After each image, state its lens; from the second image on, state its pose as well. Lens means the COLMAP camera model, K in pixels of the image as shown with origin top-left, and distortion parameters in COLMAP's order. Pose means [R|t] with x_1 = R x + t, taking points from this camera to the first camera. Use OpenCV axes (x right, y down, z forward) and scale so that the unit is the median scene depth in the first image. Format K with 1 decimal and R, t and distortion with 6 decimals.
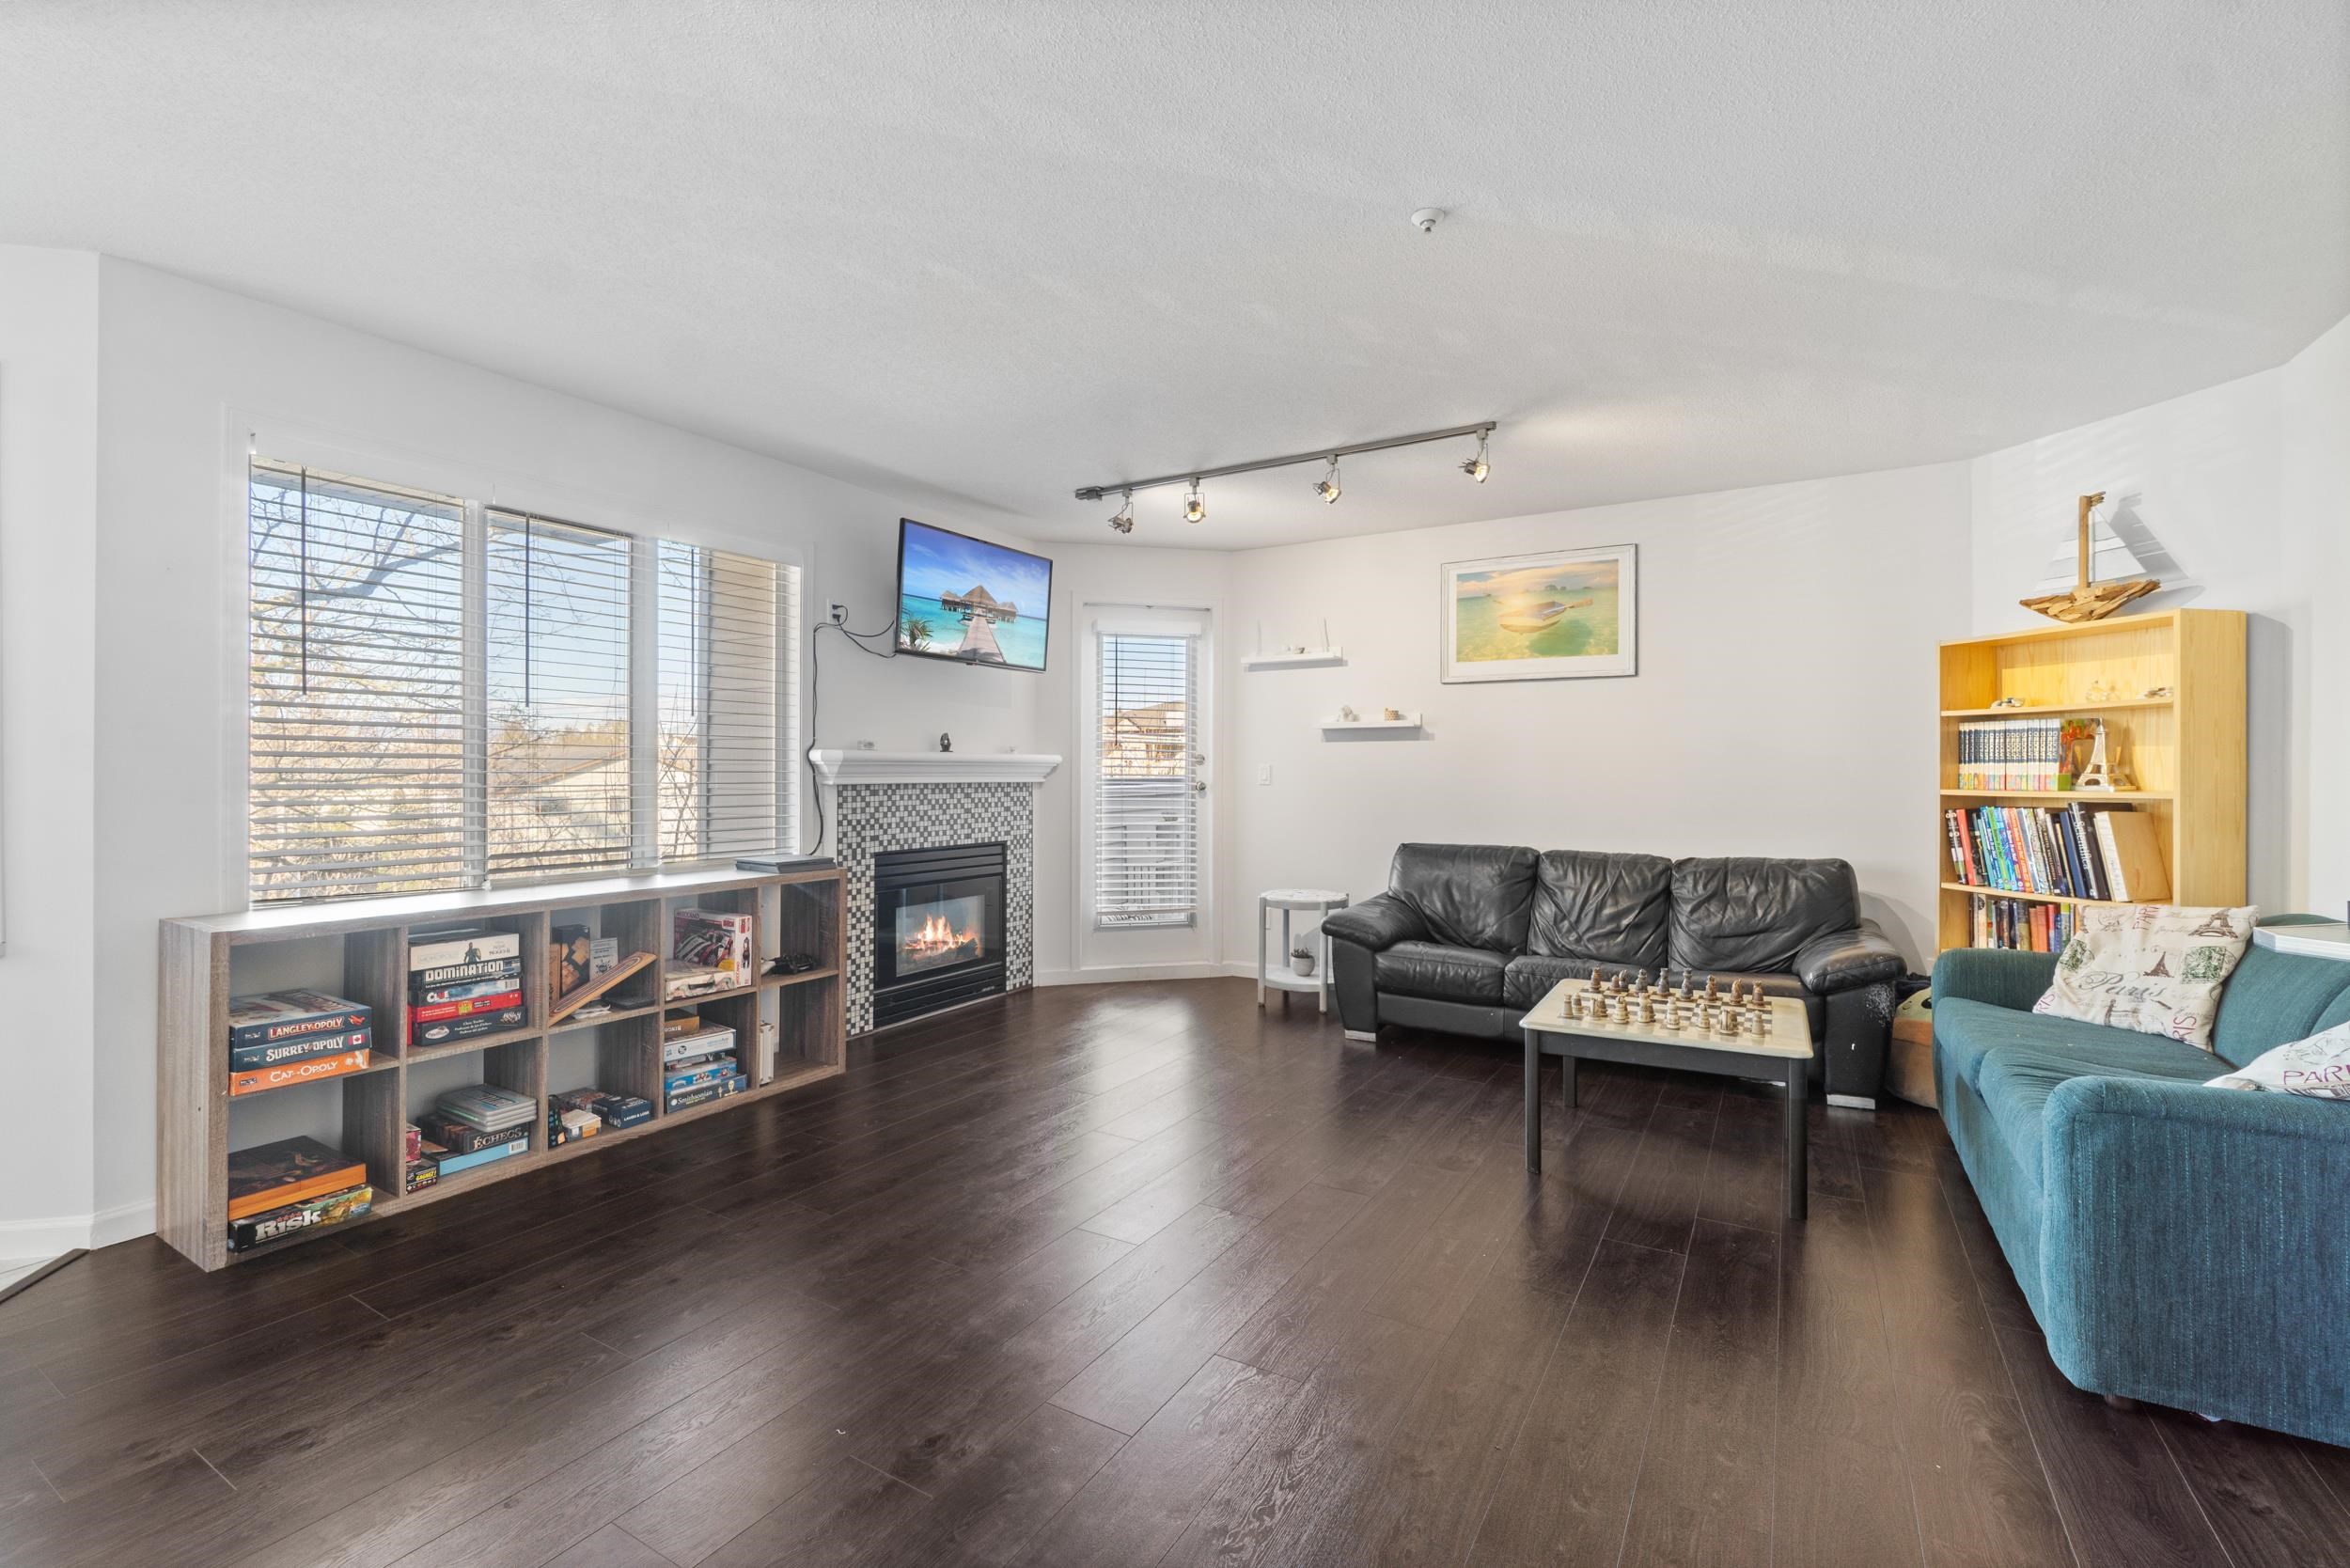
lens RADIAL K [[1029.7, 0, 1169.5], [0, 1029.7, 778.5], [0, 0, 1]] dist [0.000439, -0.000066]
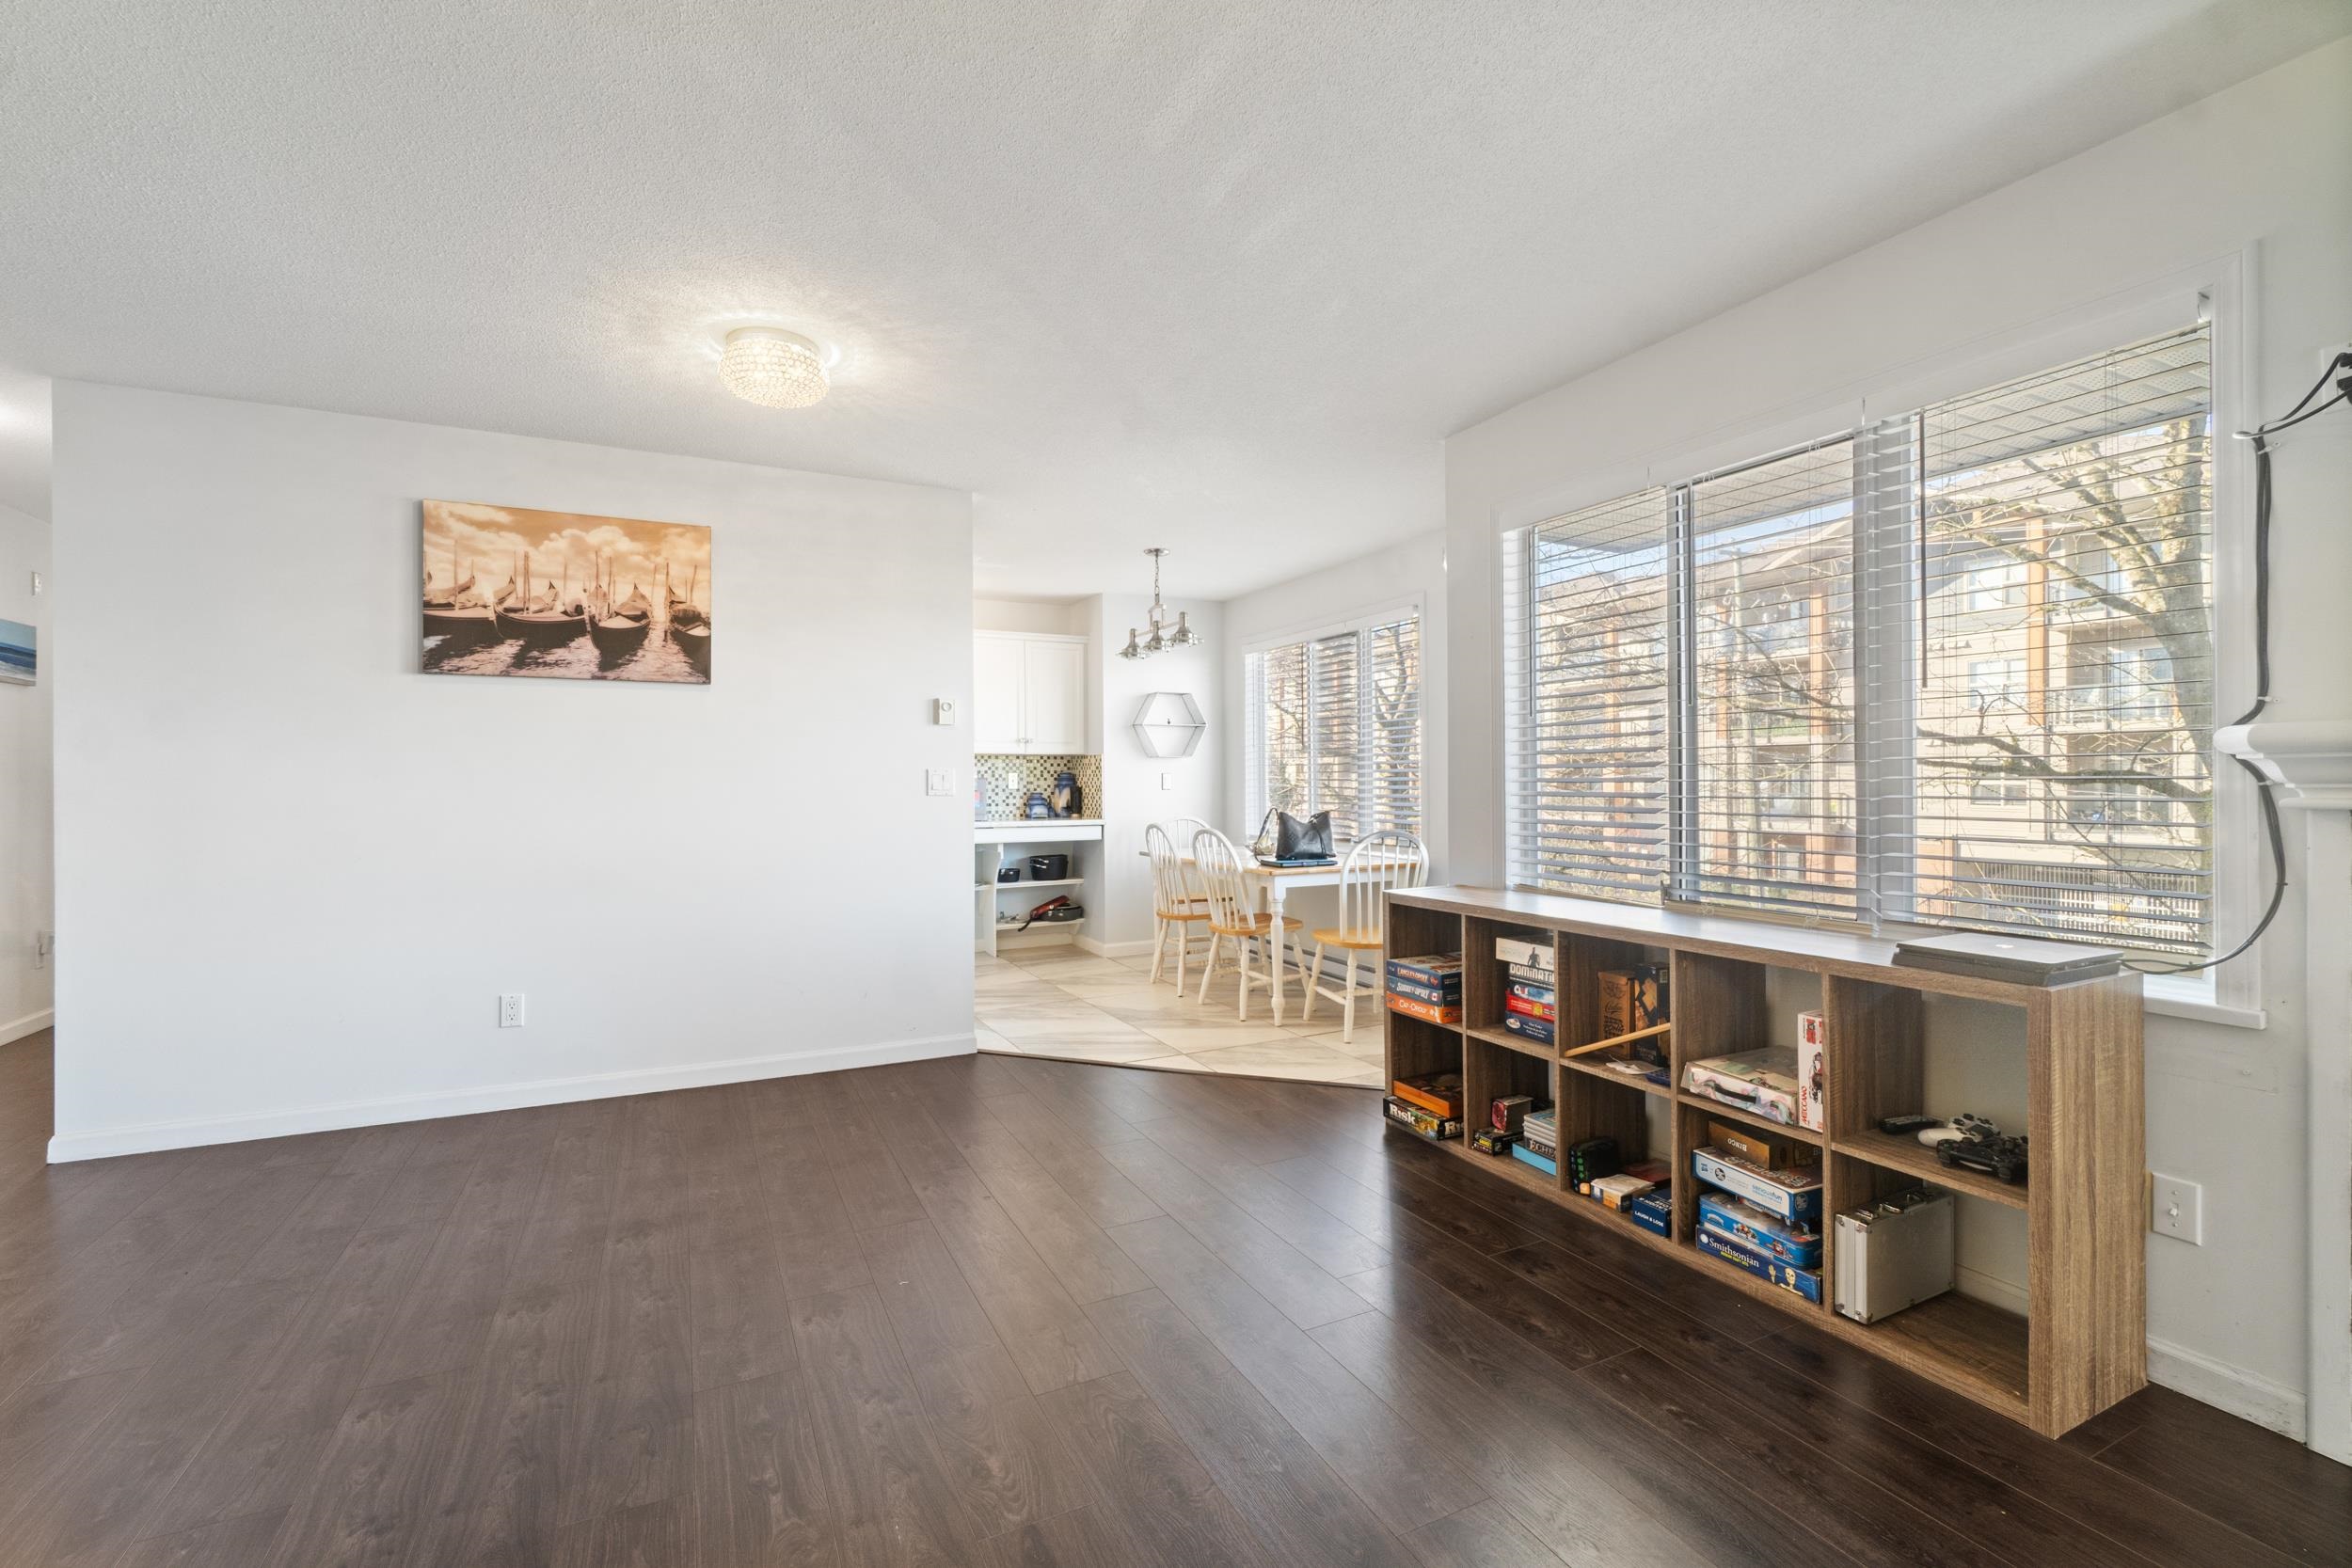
lens RADIAL K [[1015.4, 0, 1176.0], [0, 1015.4, 784.0], [0, 0, 1]] dist [-0.000134, 0.000222]
pose [[-0.541031, 0.000950, -0.841002, 0.598723], [-0.000739, 0.999998, 0.001605, -0.008053], [0.841002, 0.001490, -0.541029, 2.037619]]
